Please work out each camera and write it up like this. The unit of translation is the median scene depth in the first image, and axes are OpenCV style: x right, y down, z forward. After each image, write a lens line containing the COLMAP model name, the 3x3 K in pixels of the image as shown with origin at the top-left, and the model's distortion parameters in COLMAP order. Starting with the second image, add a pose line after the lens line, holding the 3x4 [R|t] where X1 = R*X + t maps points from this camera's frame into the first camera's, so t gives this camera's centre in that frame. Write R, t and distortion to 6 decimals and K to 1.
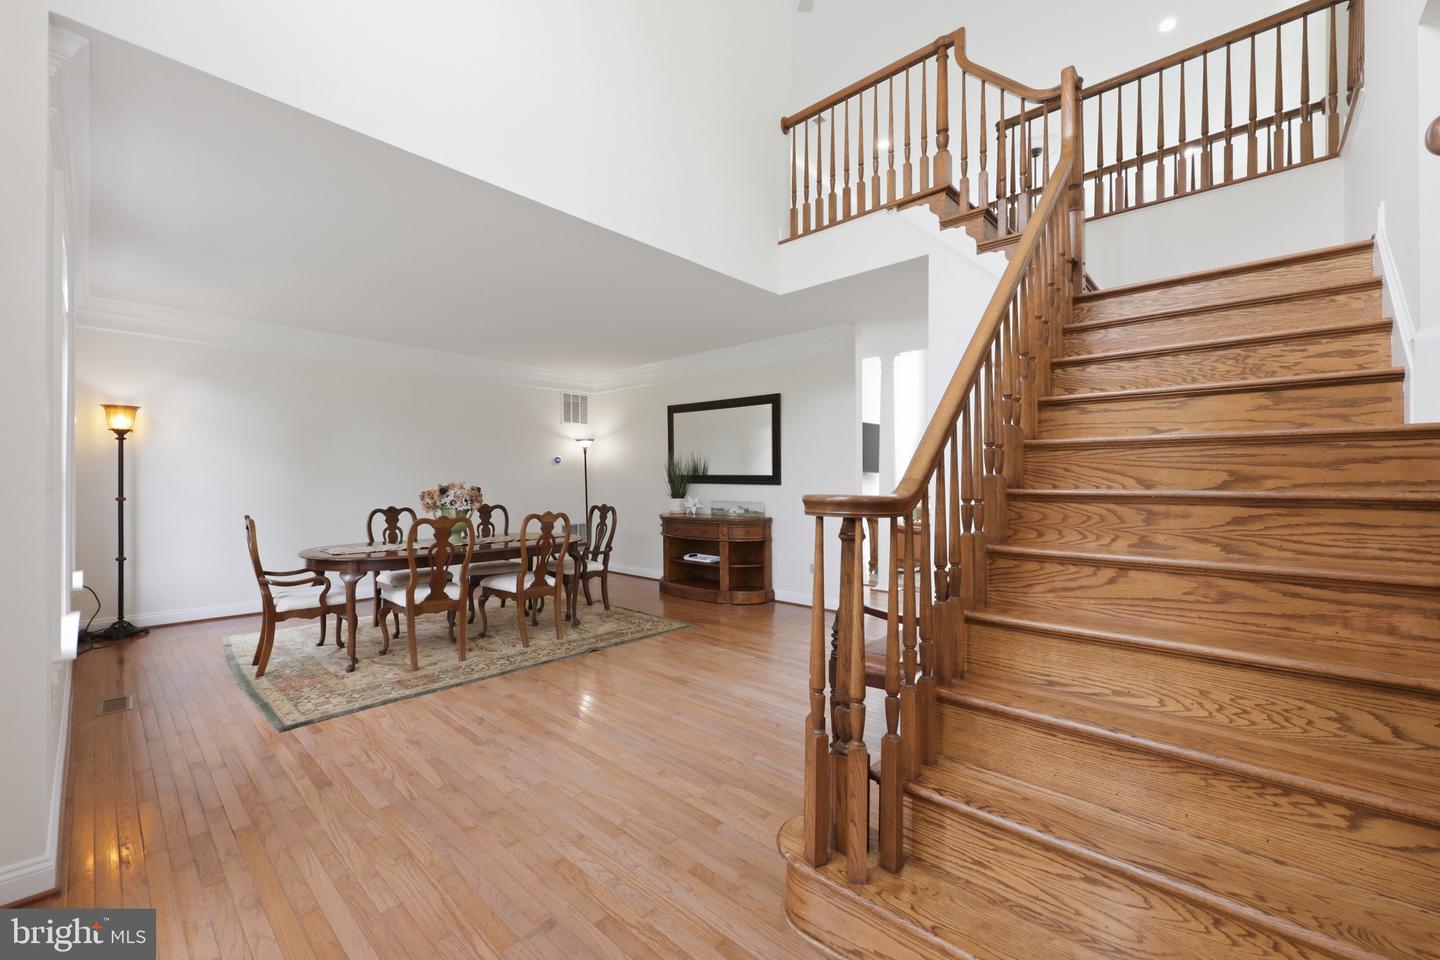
lens RADIAL K [[579.9, 0, 719.5], [0, 579.9, 479.5], [0, 0, 1]] dist [0.001081, 0.000076]
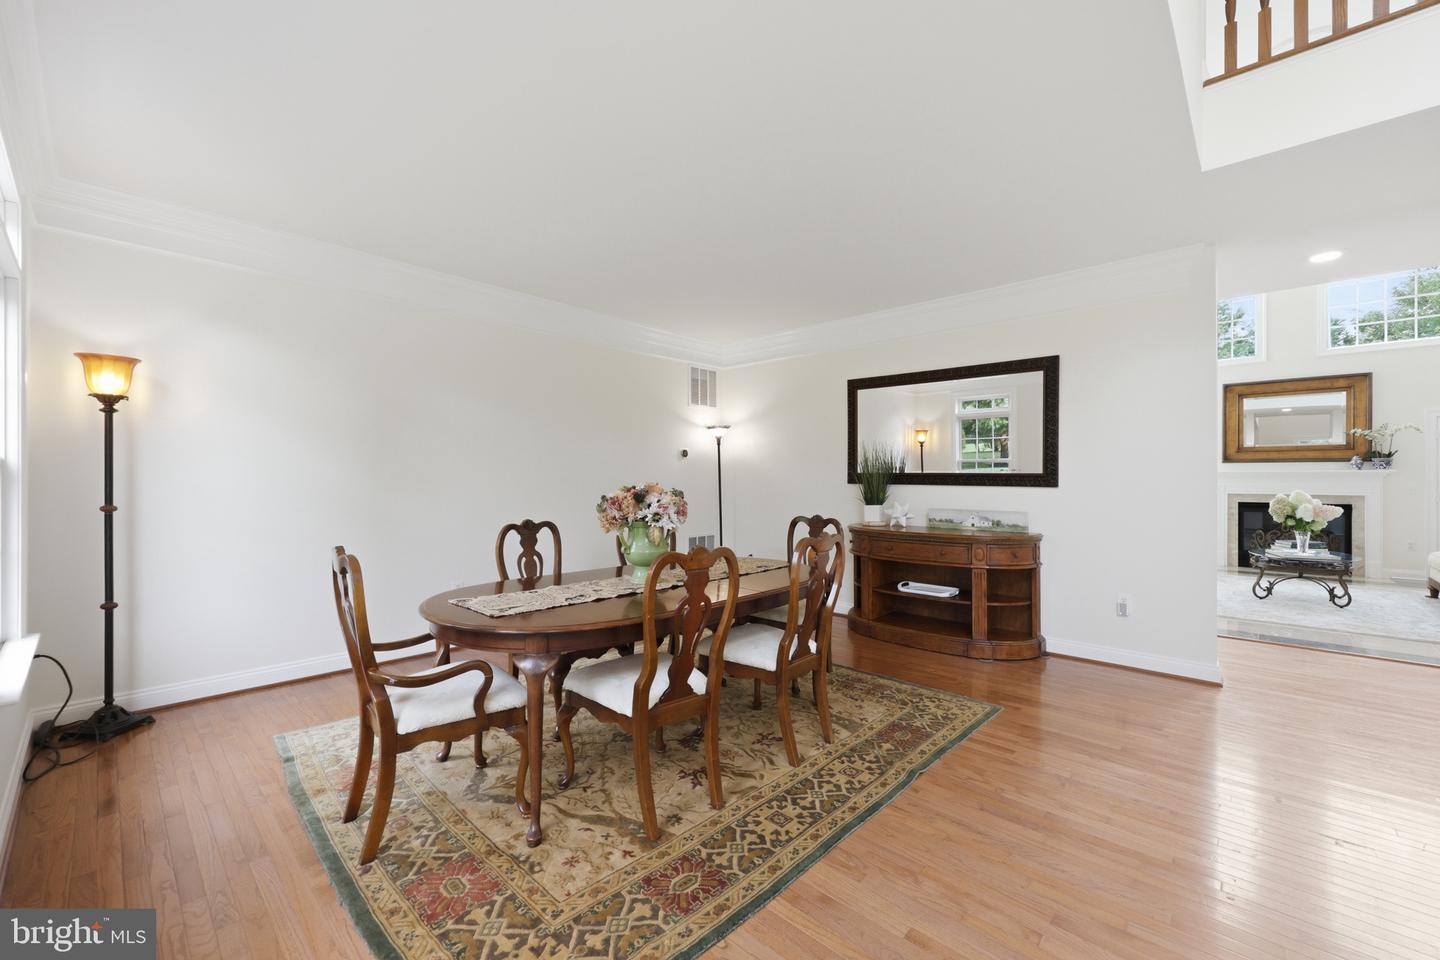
lens RADIAL K [[579.9, 0, 721.0], [0, 579.9, 480.0], [0, 0, 1]] dist [0.001081, 0.000076]
pose [[0.999984, 0.002700, -0.005035, -0.374771], [-0.002689, 0.999994, 0.002146, 0.000343], [0.005041, -0.002133, 0.999985, 0.383516]]
